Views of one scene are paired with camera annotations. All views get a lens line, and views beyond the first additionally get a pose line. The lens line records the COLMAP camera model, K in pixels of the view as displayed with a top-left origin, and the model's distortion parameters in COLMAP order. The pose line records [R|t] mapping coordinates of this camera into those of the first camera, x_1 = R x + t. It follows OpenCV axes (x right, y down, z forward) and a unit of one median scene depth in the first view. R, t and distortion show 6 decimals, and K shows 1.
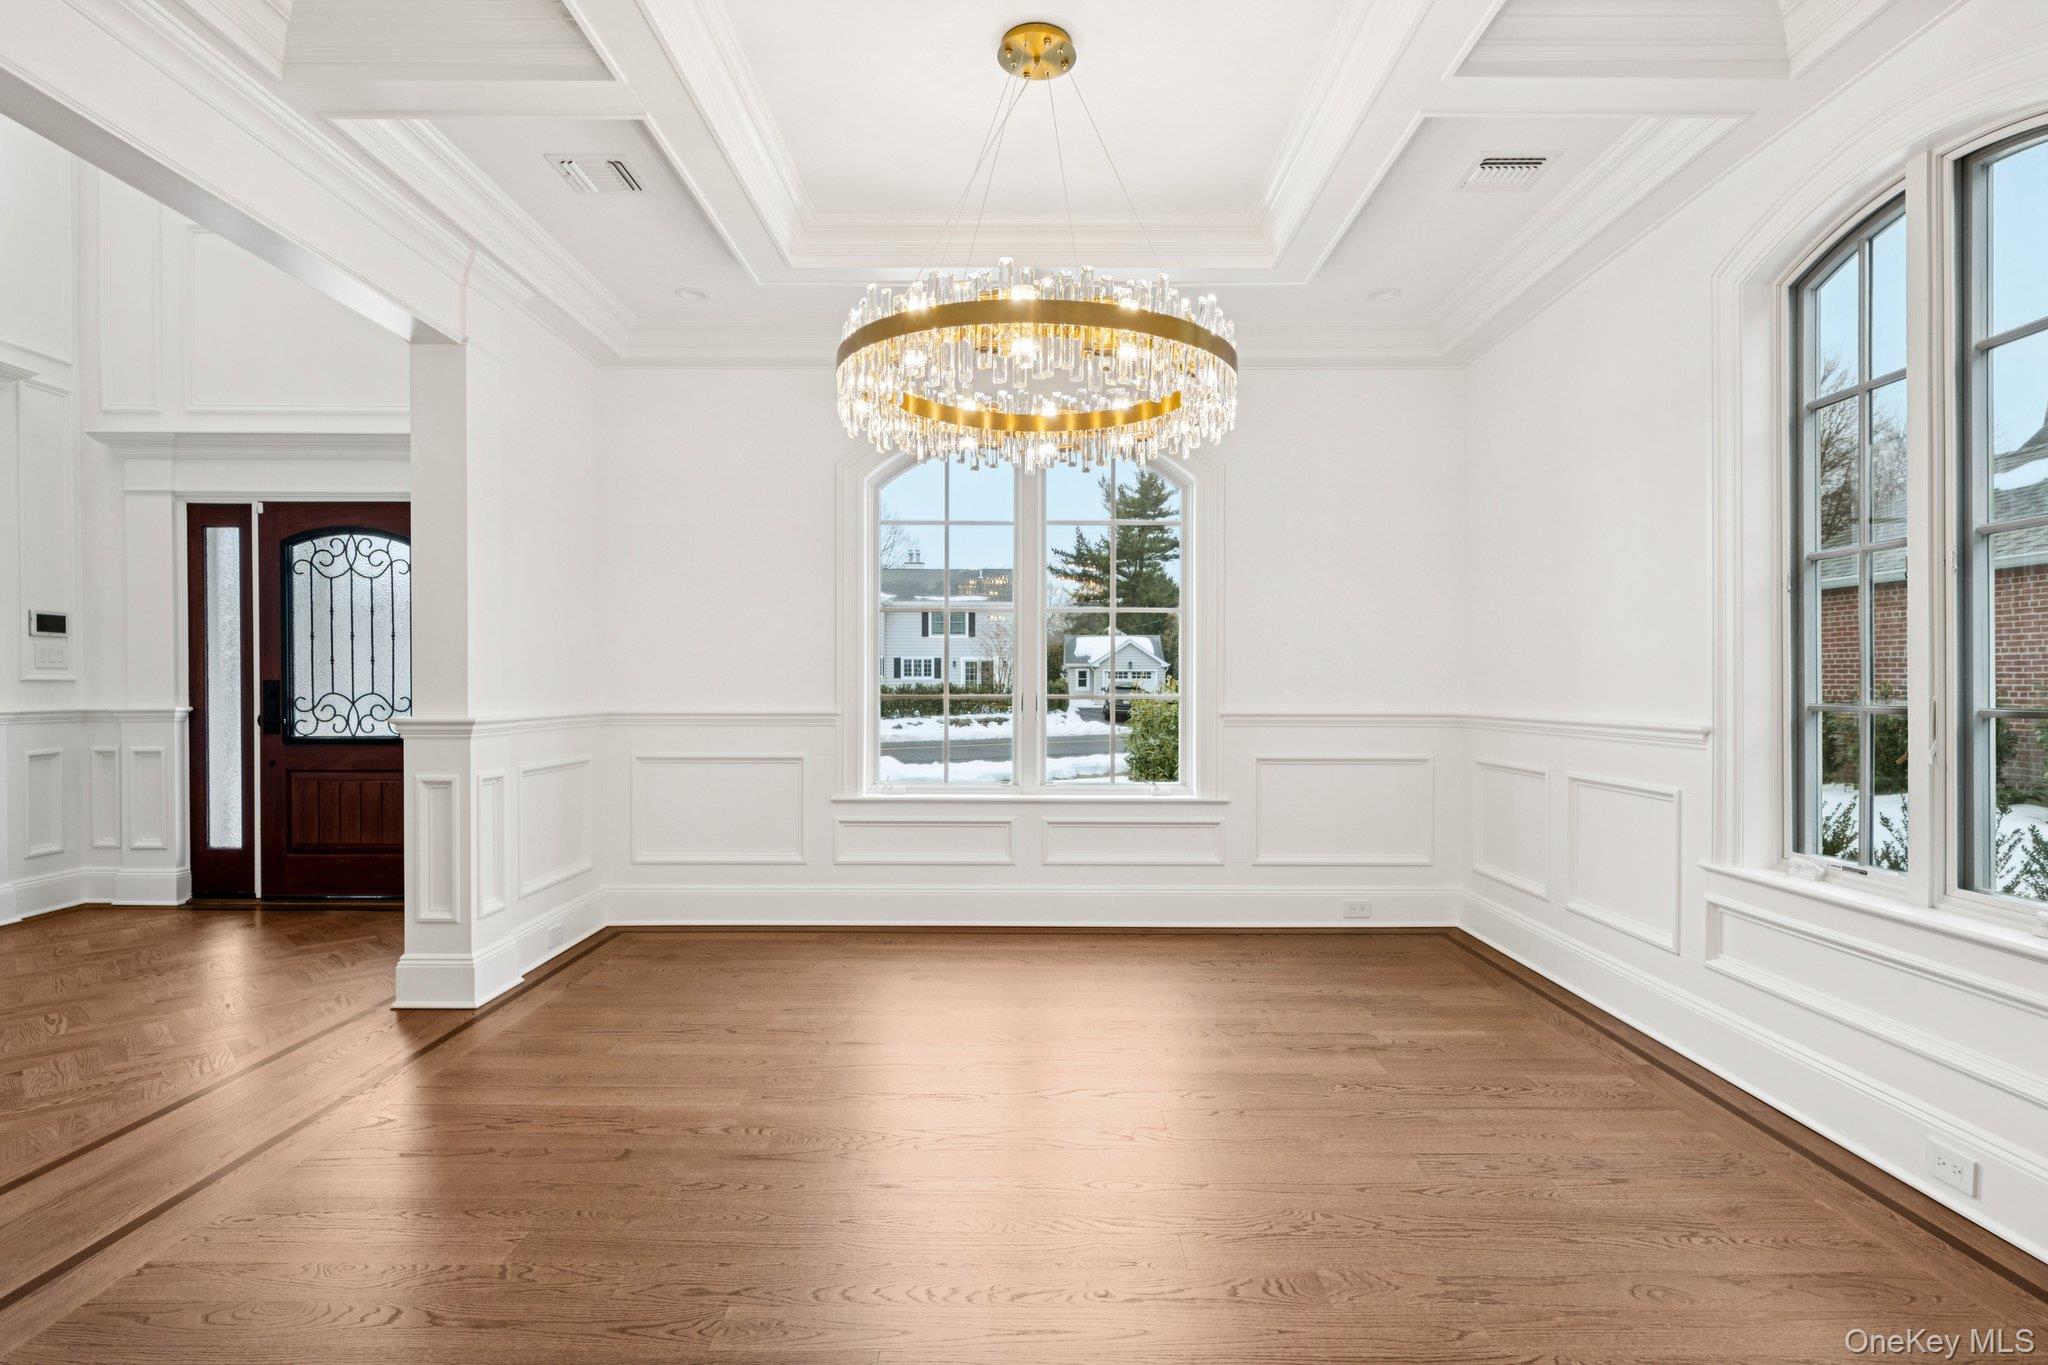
lens RADIAL K [[1068.5, 0, 1028.9], [0, 1068.5, 684.6], [0, 0, 1]] dist [0.002354, -0.002473]
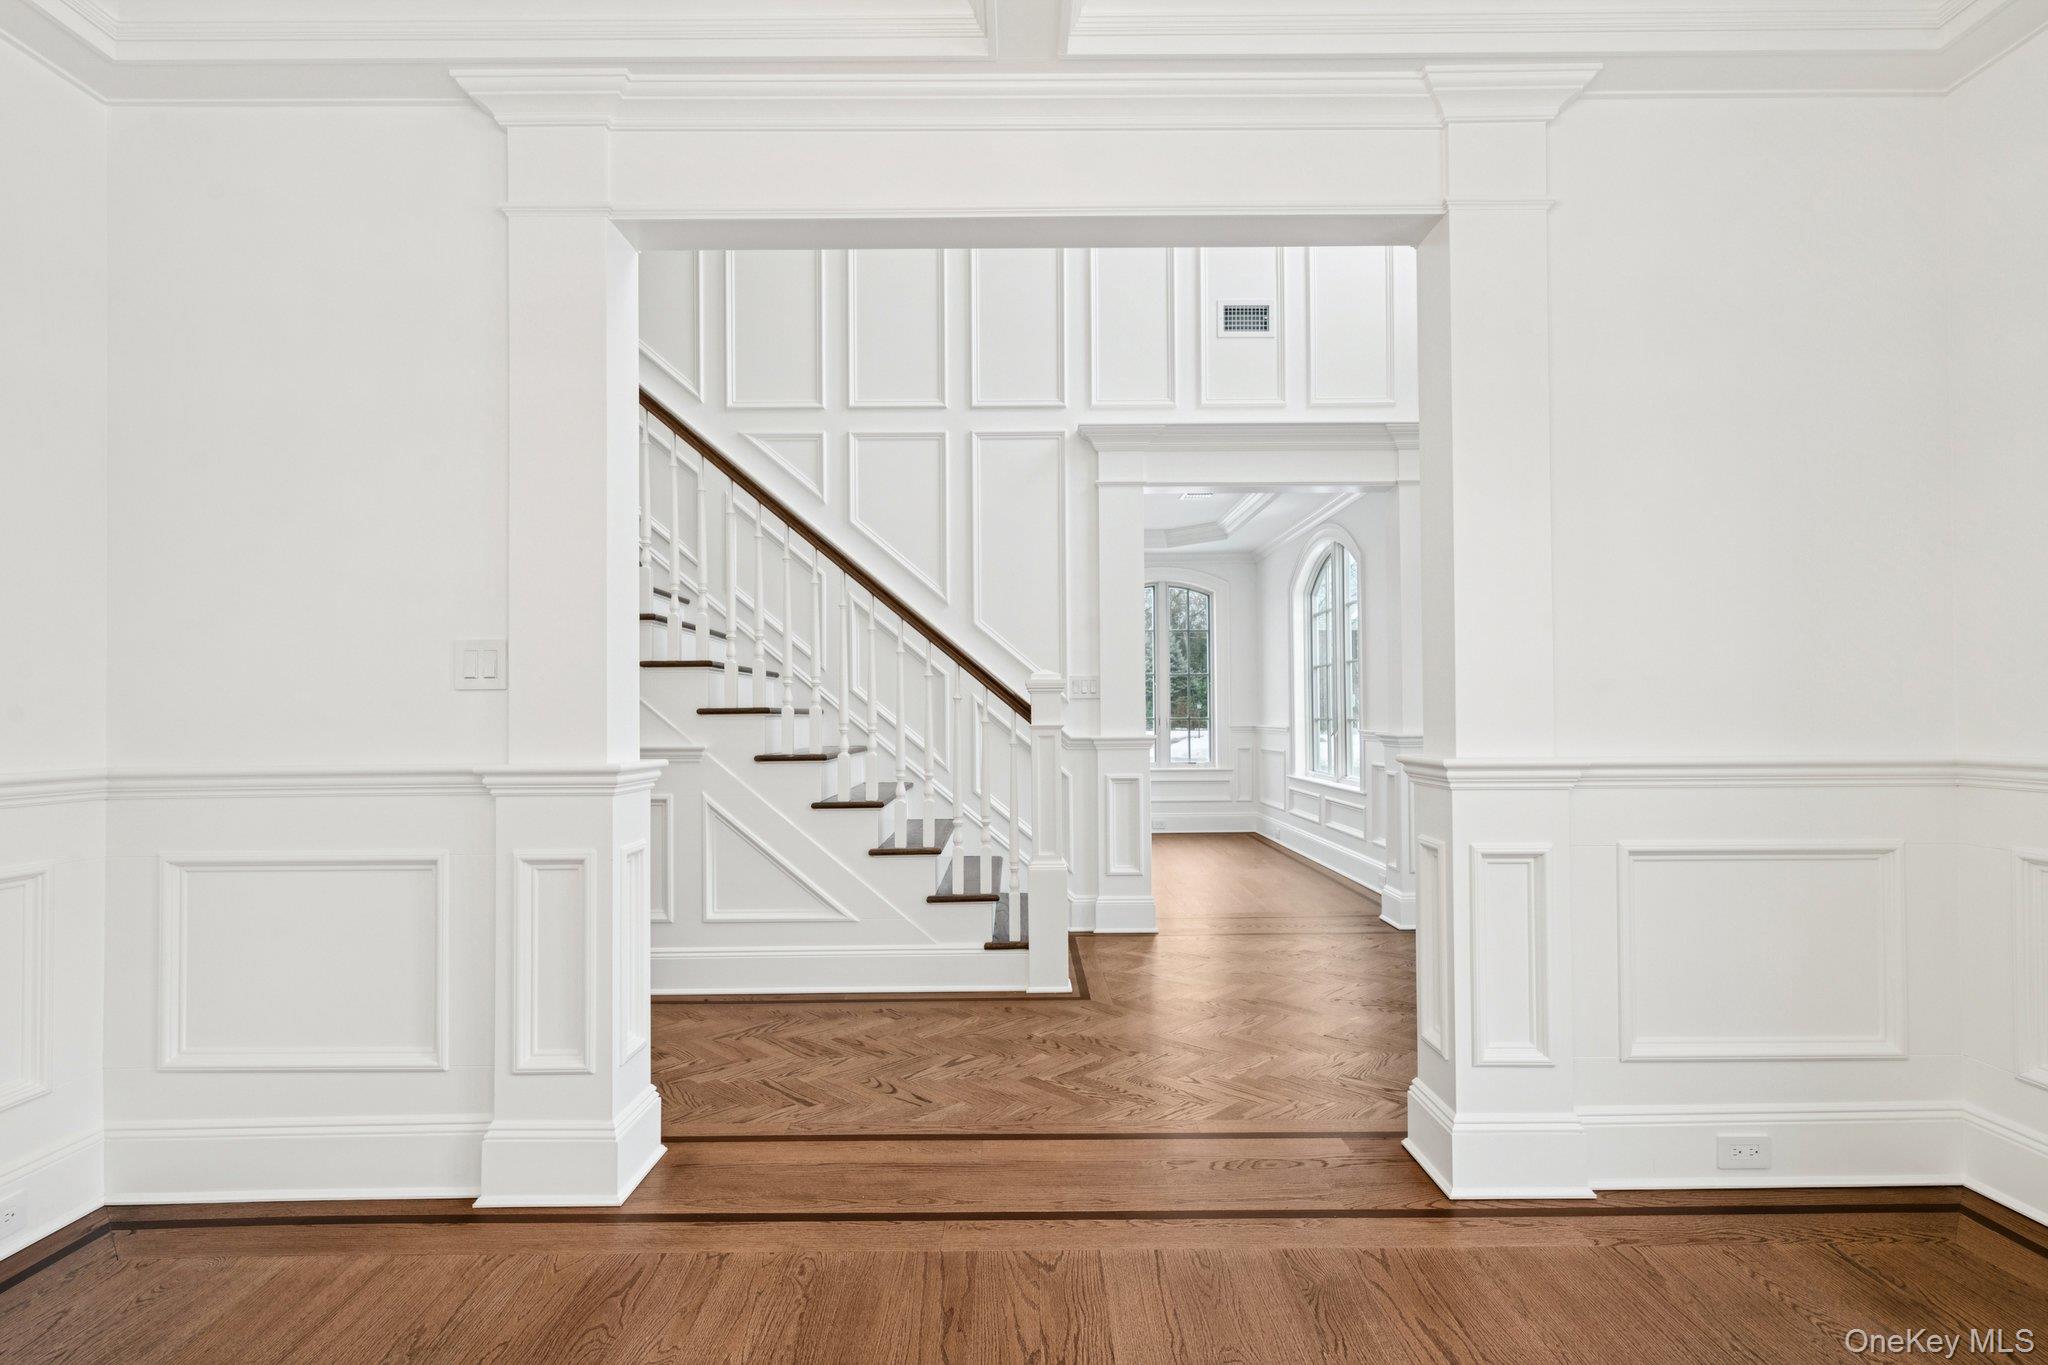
lens RADIAL K [[1004.8, 0, 1023.5], [0, 1004.8, 698.7], [0, 0, 1]] dist [0.005037, -0.000364]
pose [[-0.005020, -0.012918, -0.999904, 0.140111], [0.010070, 0.999865, -0.012968, -0.002918], [0.999937, -0.010134, -0.004889, 0.919313]]
